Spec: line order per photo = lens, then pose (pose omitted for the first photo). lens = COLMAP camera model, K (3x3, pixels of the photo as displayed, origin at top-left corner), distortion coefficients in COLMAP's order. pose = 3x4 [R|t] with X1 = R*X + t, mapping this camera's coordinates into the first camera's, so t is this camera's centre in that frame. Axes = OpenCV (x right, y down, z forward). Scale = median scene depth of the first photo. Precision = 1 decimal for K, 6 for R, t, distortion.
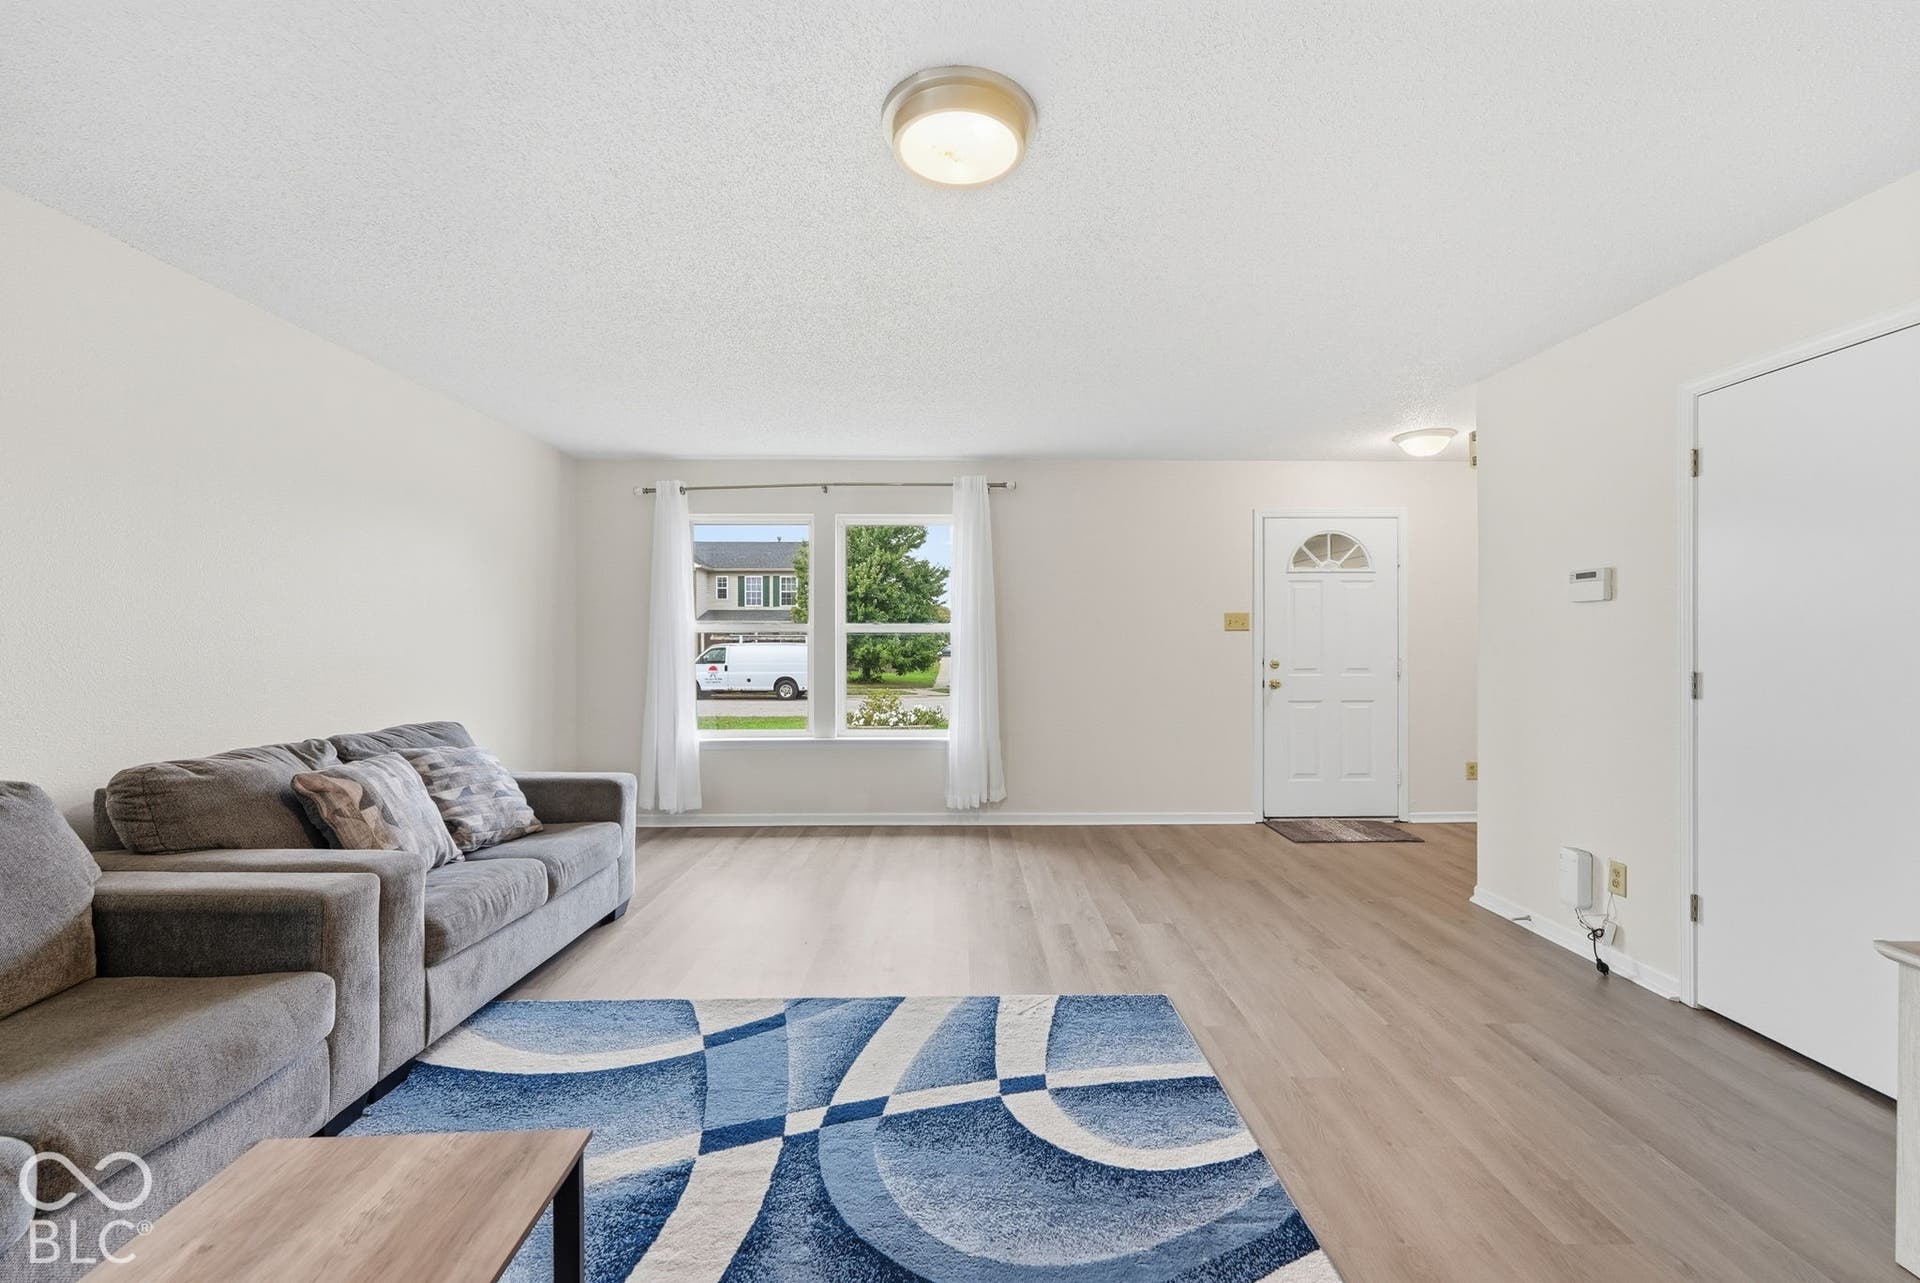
lens RADIAL K [[781.1, 0, 967.1], [0, 781.1, 640.5], [0, 0, 1]] dist [-0.001927, 0.000290]
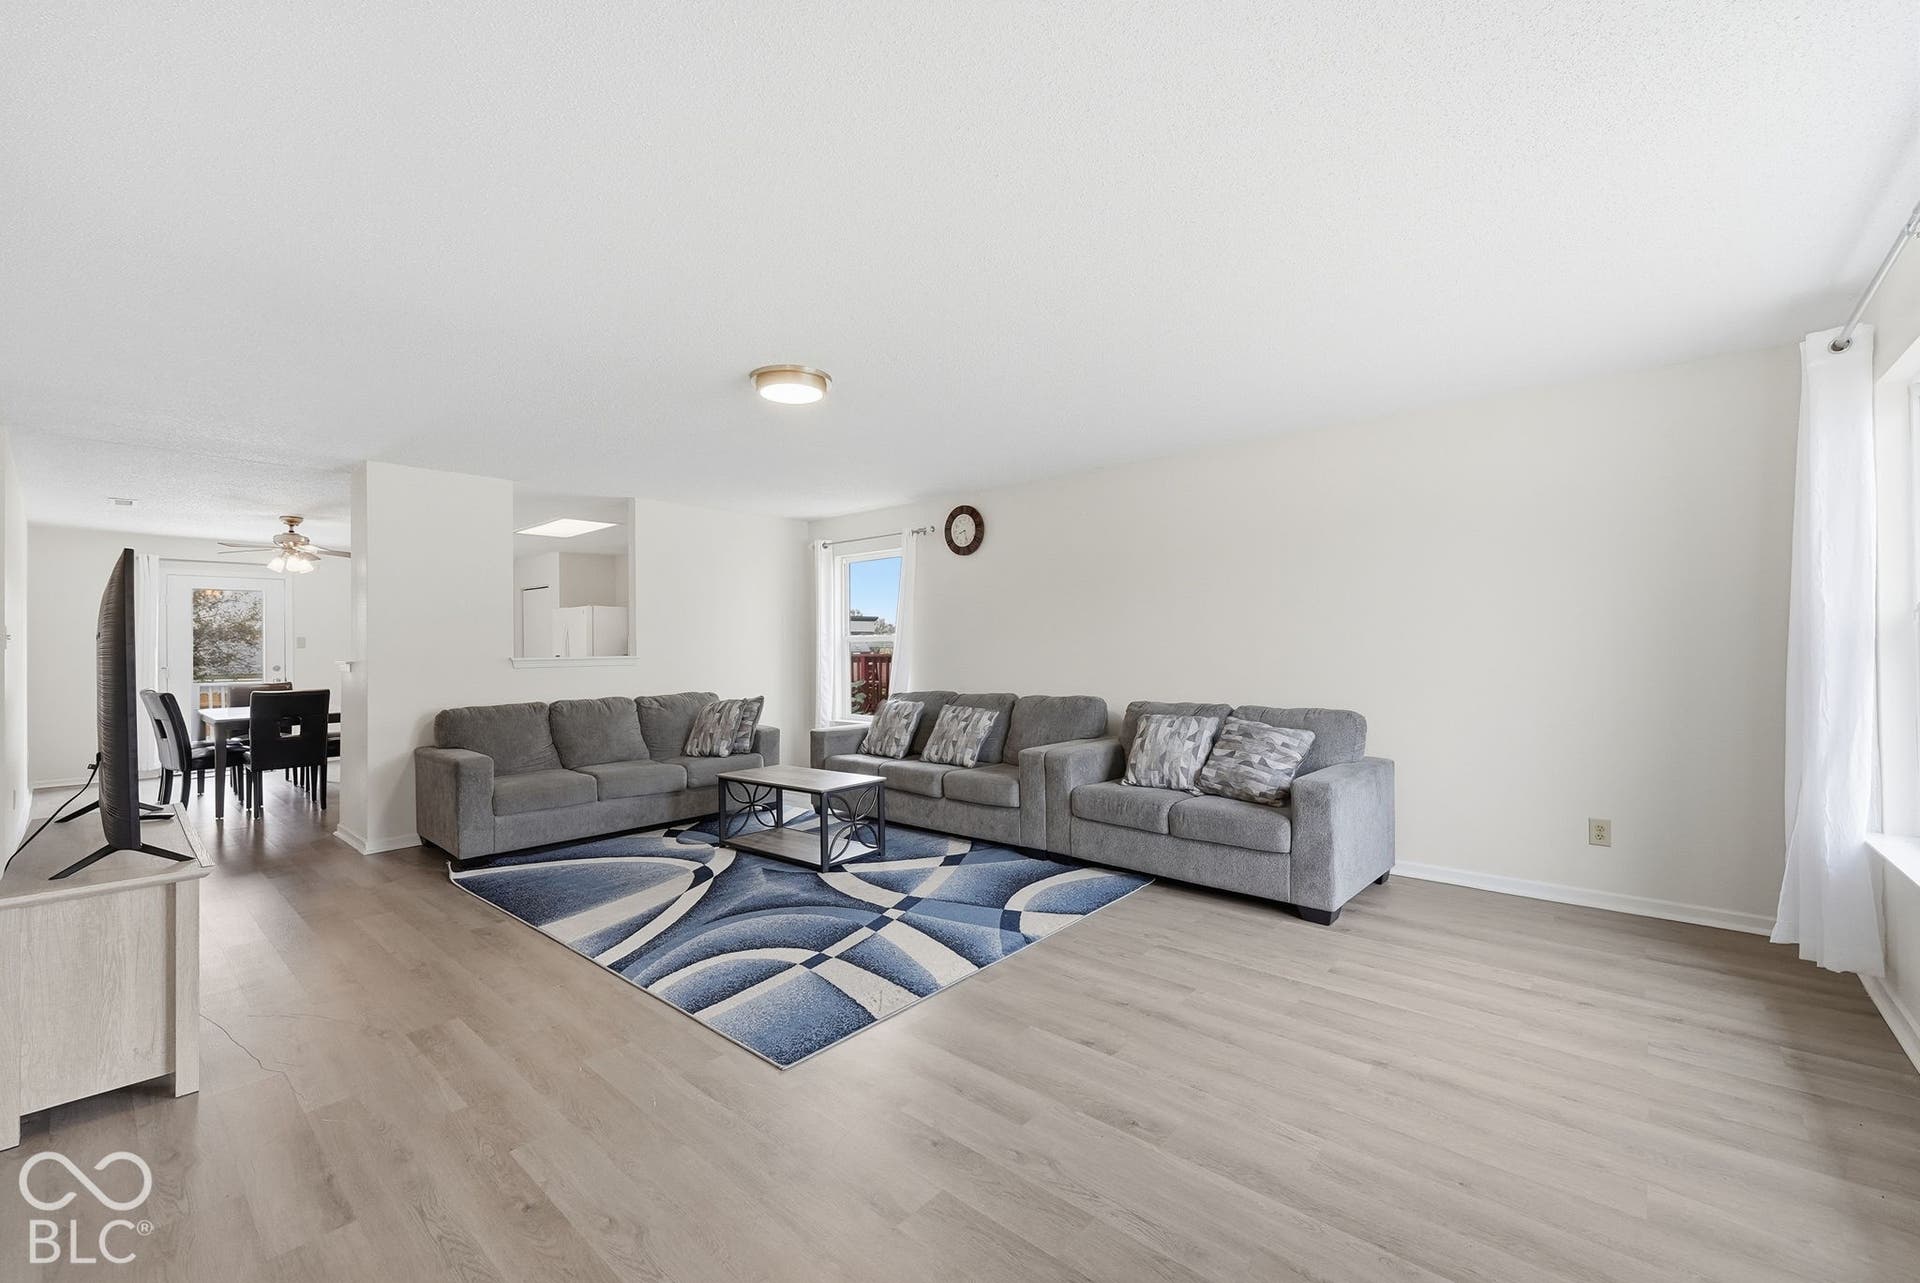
lens RADIAL K [[781.1, 0, 967.1], [0, 781.1, 640.5], [0, 0, 1]] dist [-0.001927, 0.000290]
pose [[-0.667982, 0.001355, -0.744176, 0.696526], [0.011669, 0.999894, -0.008653, 0.000698], [0.744086, -0.014464, -0.667928, 1.594237]]
